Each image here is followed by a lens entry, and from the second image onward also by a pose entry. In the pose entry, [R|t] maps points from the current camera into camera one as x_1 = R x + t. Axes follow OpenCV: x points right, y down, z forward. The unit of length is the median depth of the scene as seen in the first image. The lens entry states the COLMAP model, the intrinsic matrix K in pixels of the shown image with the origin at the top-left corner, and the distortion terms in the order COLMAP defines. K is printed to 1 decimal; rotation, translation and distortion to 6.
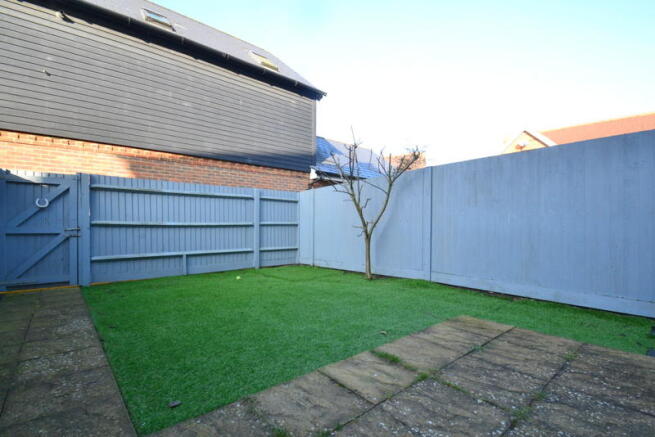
lens RADIAL K [[290.1, 0, 322.9], [0, 290.1, 227.5], [0, 0, 1]] dist [0.012565, -0.017692]
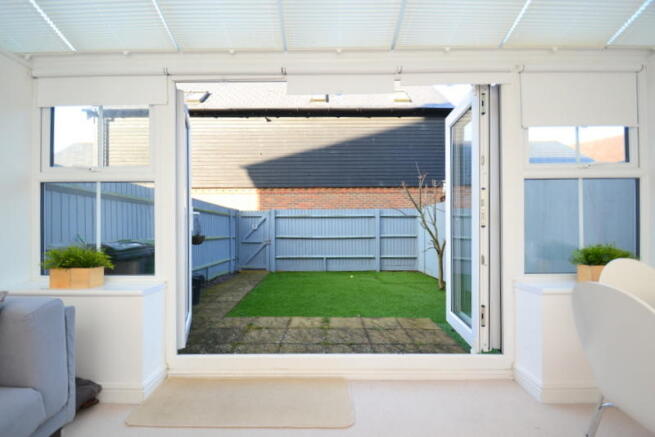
lens RADIAL K [[290.1, 0, 322.9], [0, 290.1, 227.5], [0, 0, 1]] dist [0.012565, -0.017692]
pose [[0.779432, -0.002558, -0.626481, 0.480916], [-0.000774, 0.999987, -0.005046, -0.056532], [0.626486, 0.004418, 0.779420, -0.180952]]
